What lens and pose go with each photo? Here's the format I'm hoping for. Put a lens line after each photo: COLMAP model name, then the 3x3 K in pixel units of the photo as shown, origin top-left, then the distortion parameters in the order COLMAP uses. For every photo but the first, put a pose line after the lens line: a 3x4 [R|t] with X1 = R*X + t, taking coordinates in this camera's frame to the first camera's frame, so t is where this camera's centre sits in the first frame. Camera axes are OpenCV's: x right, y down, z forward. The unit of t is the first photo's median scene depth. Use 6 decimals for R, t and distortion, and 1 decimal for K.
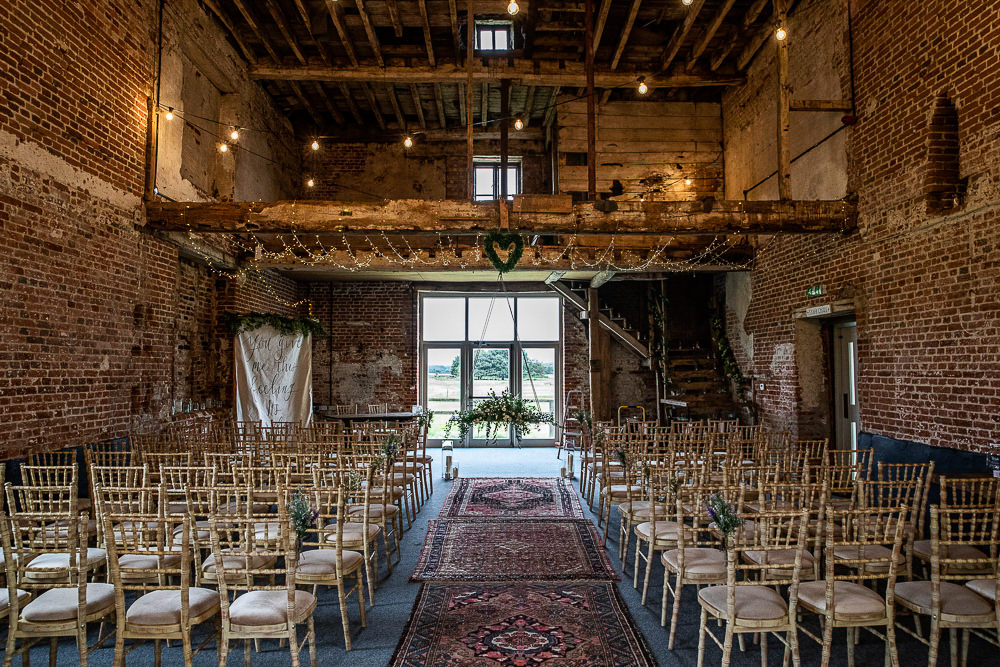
lens RADIAL K [[754.8, 0, 520.8], [0, 754.8, 319.3], [0, 0, 1]] dist [-0.116292, 0.115580]
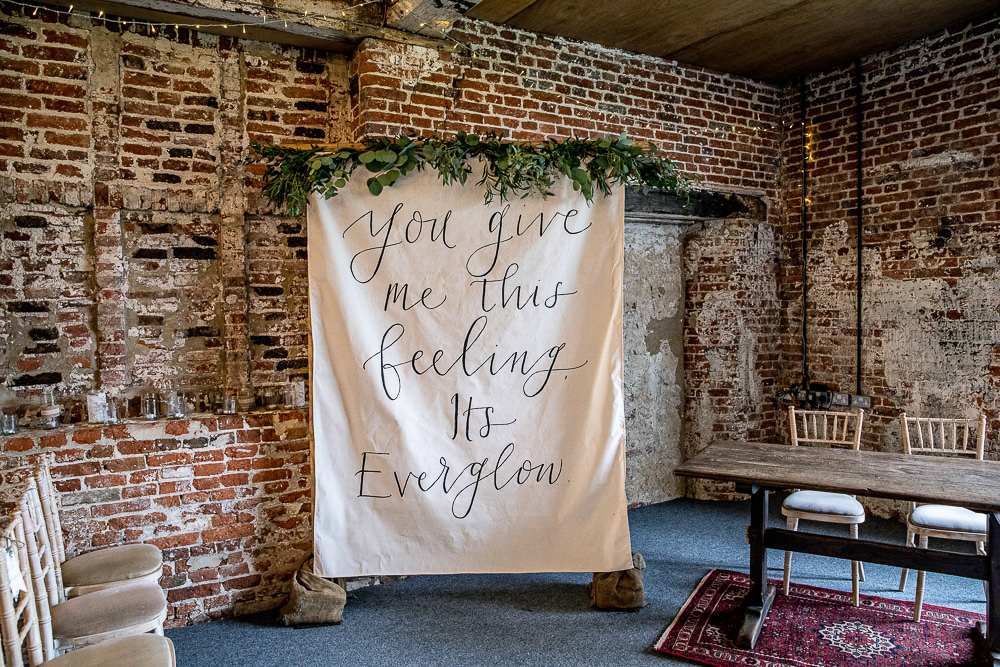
lens RADIAL K [[754.8, 0, 520.8], [0, 754.8, 319.3], [0, 0, 1]] dist [-0.116292, 0.115580]
pose [[0.481548, -0.002779, -0.876415, -0.018017], [0.075582, 0.996401, 0.038369, 0.050224], [0.873155, -0.084718, 0.480025, 0.680876]]
